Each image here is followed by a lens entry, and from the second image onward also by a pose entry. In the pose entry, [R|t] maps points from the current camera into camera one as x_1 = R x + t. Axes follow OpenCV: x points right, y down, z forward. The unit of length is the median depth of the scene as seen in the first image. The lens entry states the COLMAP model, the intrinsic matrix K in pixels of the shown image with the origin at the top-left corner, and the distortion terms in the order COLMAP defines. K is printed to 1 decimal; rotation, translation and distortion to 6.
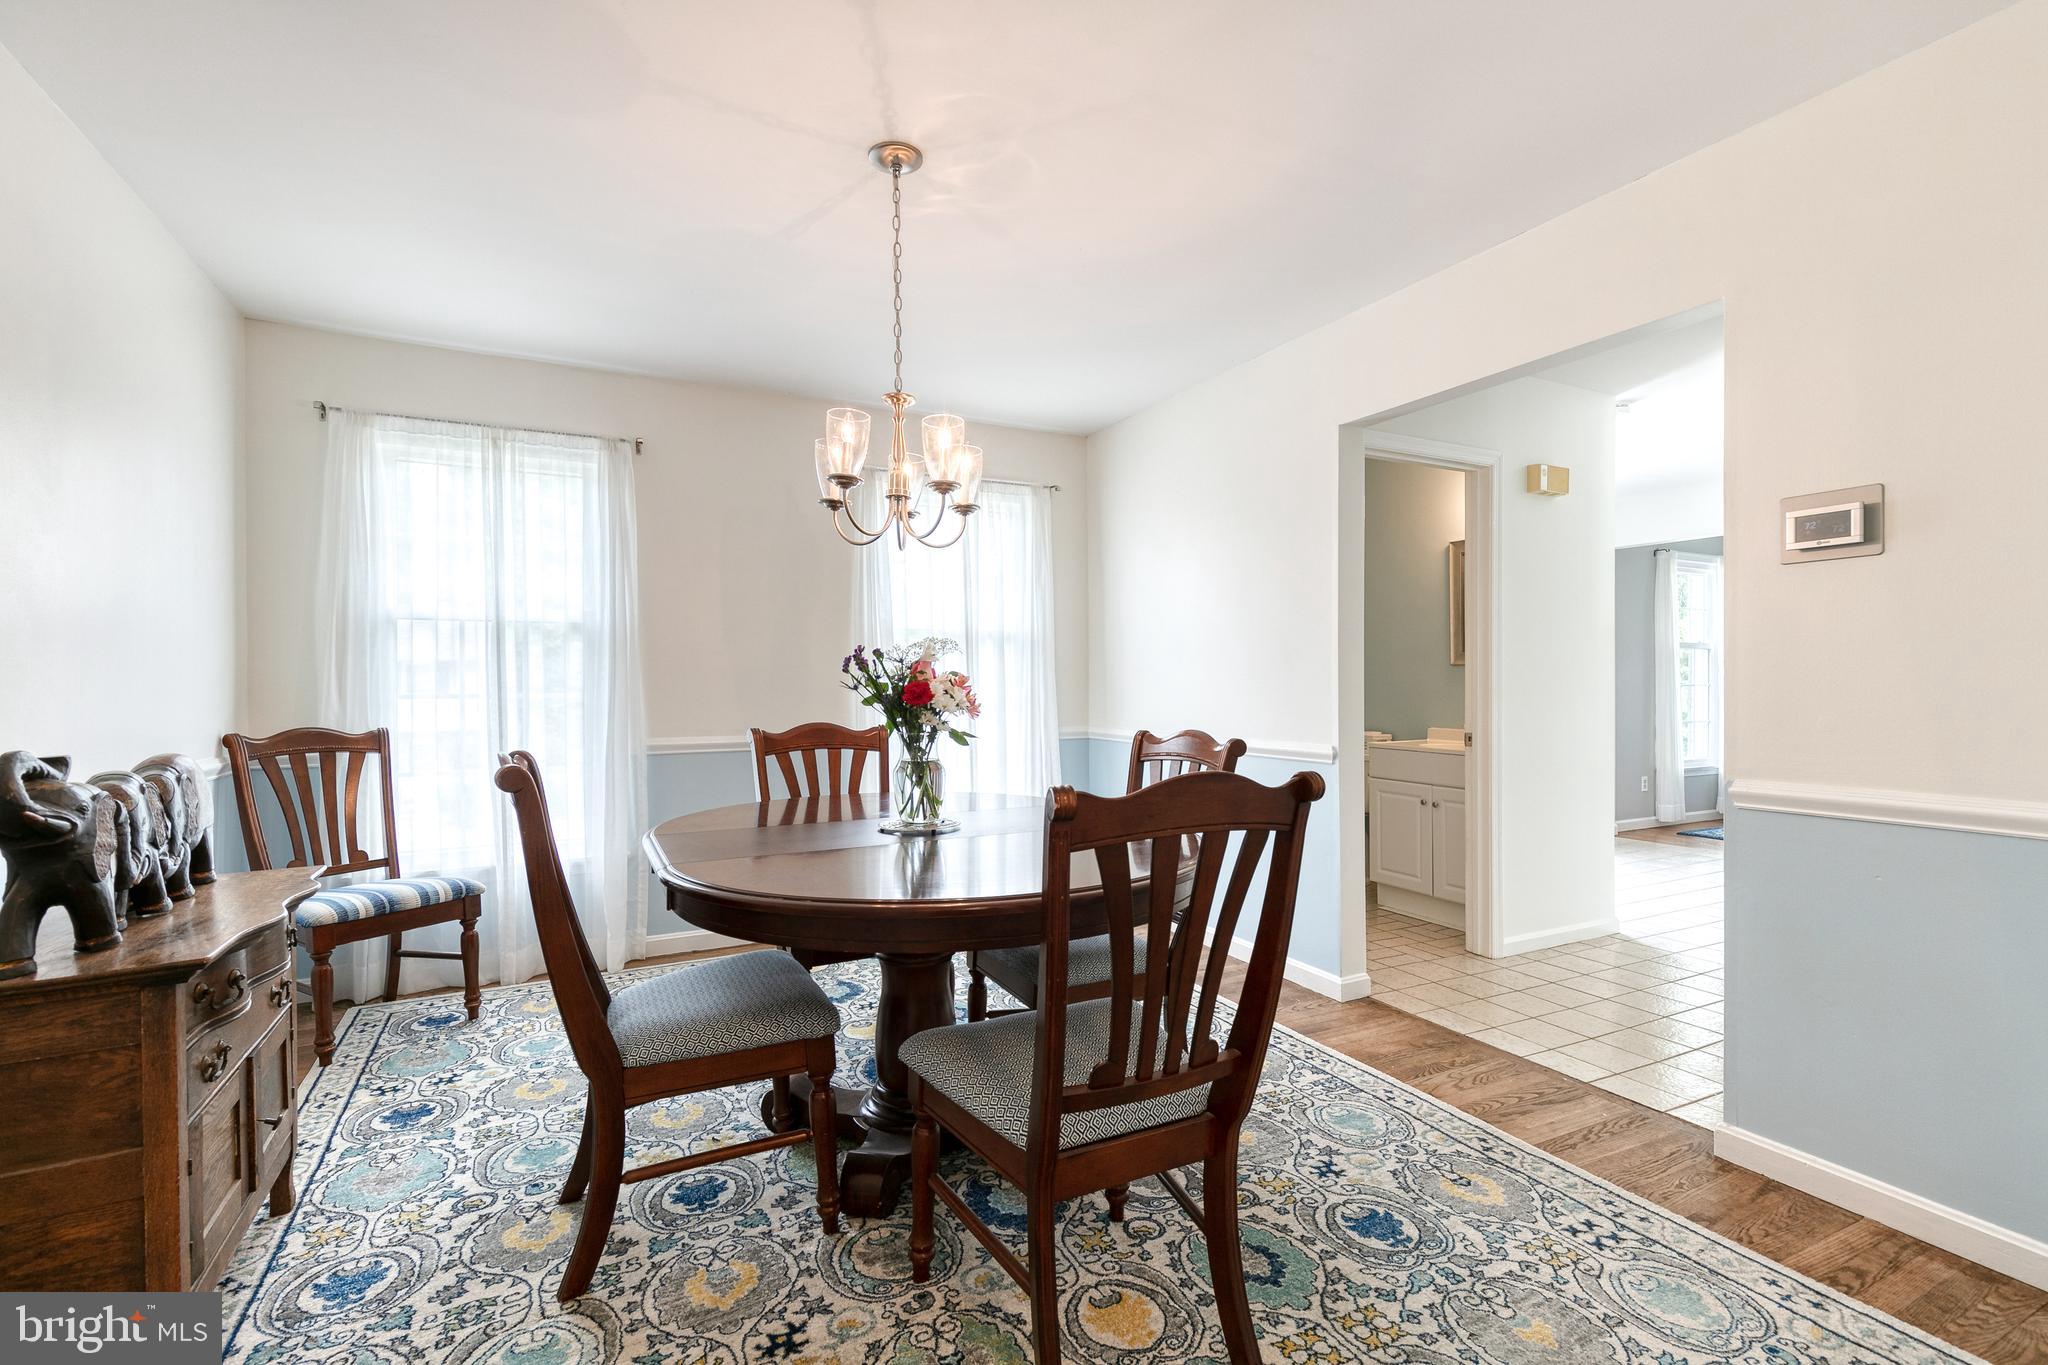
lens RADIAL K [[925.7, 0, 1038.3], [0, 925.7, 680.1], [0, 0, 1]] dist [0.009781, -0.001163]
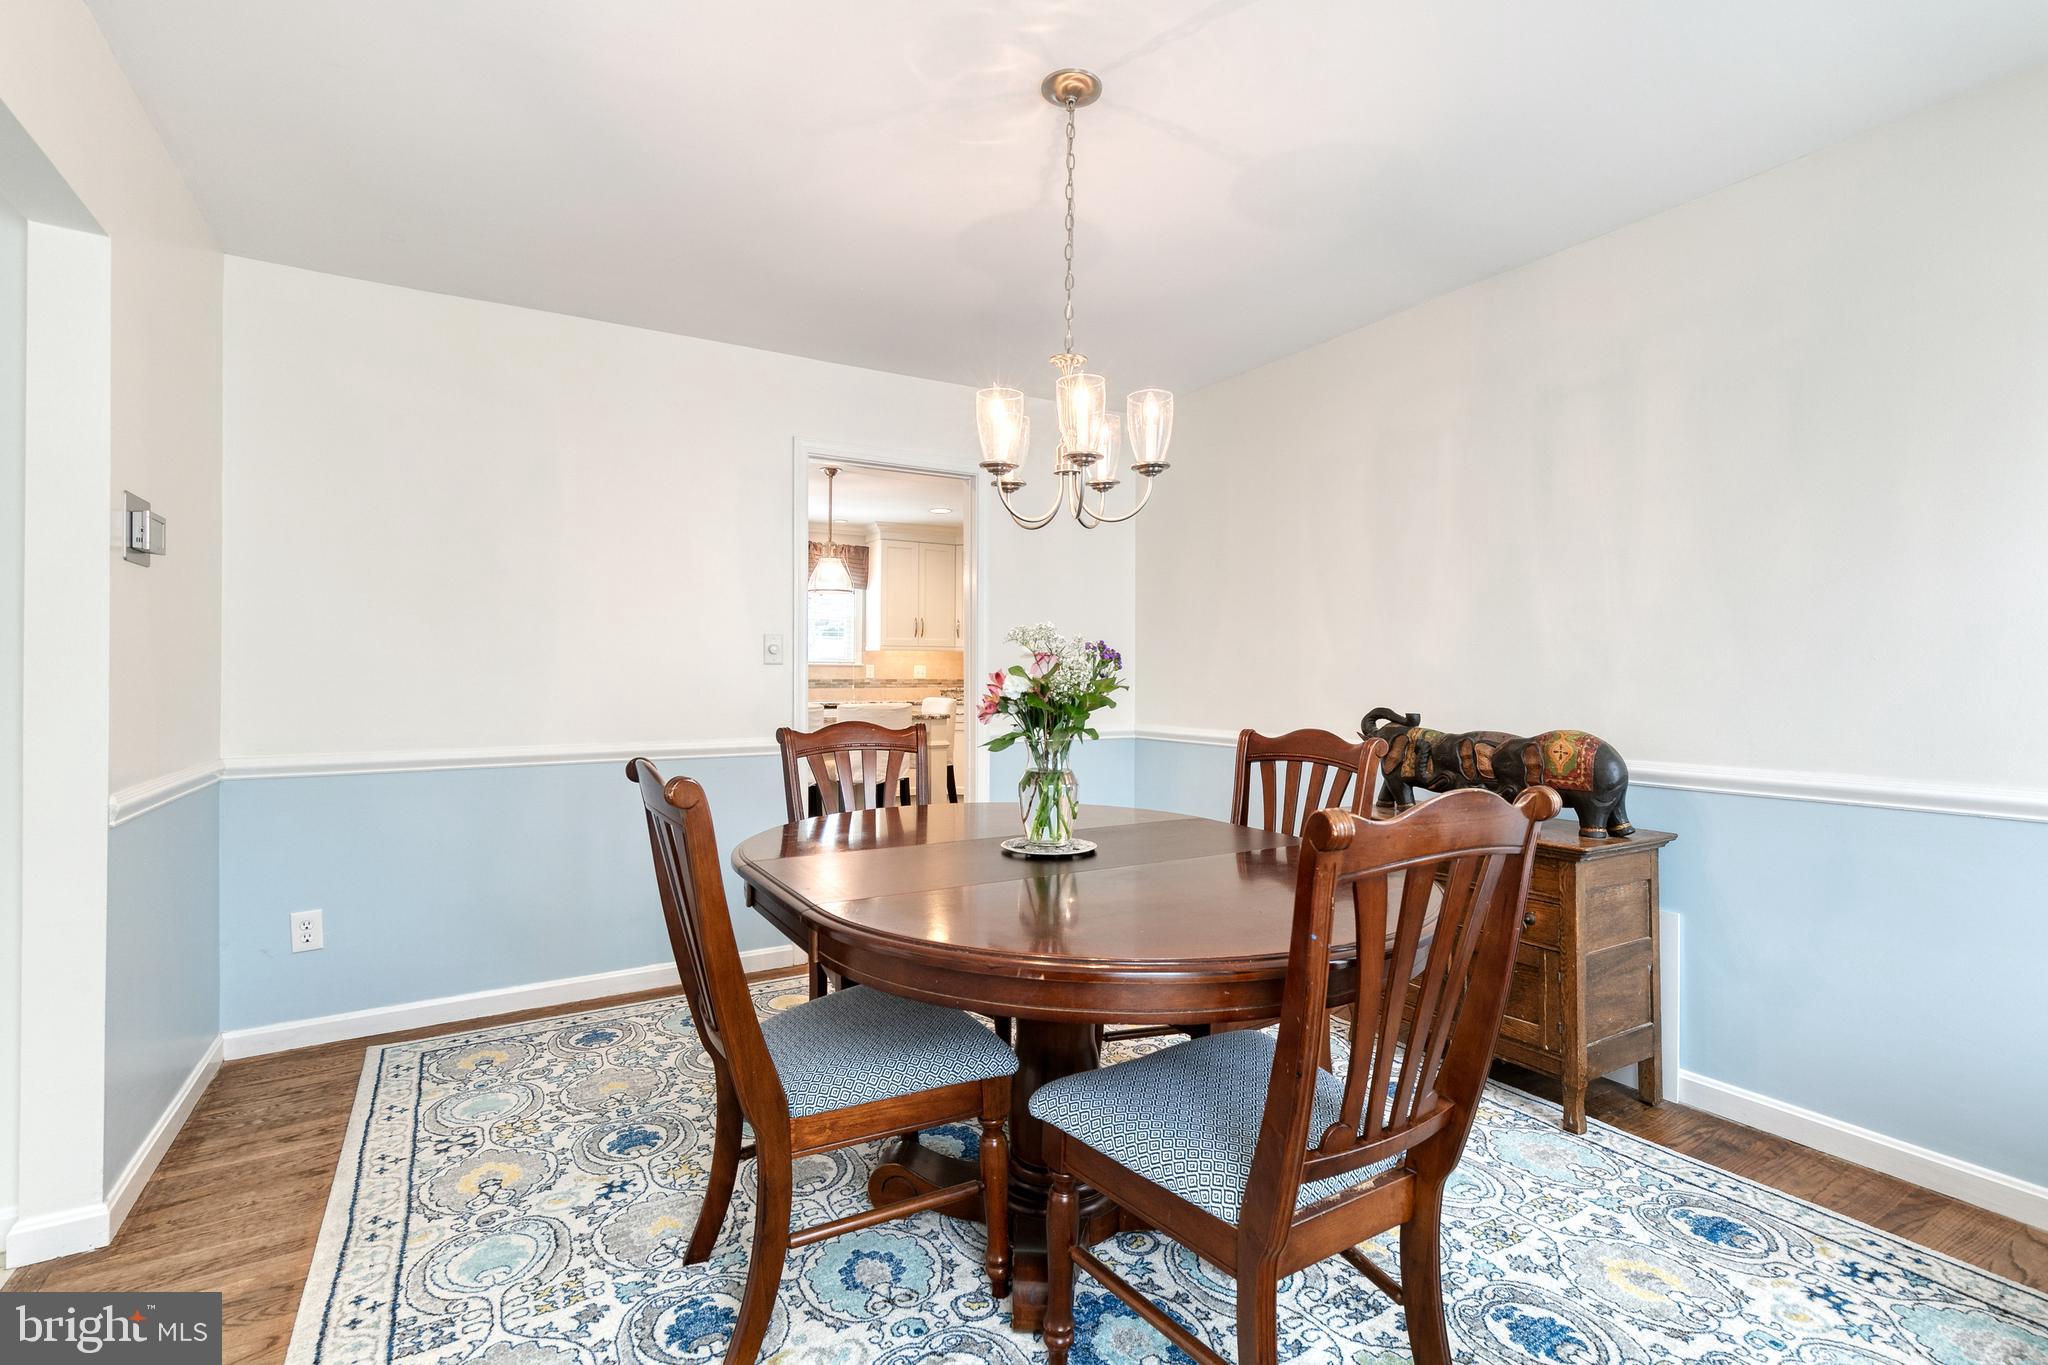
lens RADIAL K [[925.7, 0, 1038.3], [0, 925.7, 680.1], [0, 0, 1]] dist [0.009781, -0.001163]
pose [[-0.996828, 0.004848, -0.079438, -0.053894], [0.004956, 0.999987, -0.001168, 0.002717], [0.079432, -0.001558, -0.996839, 2.021073]]
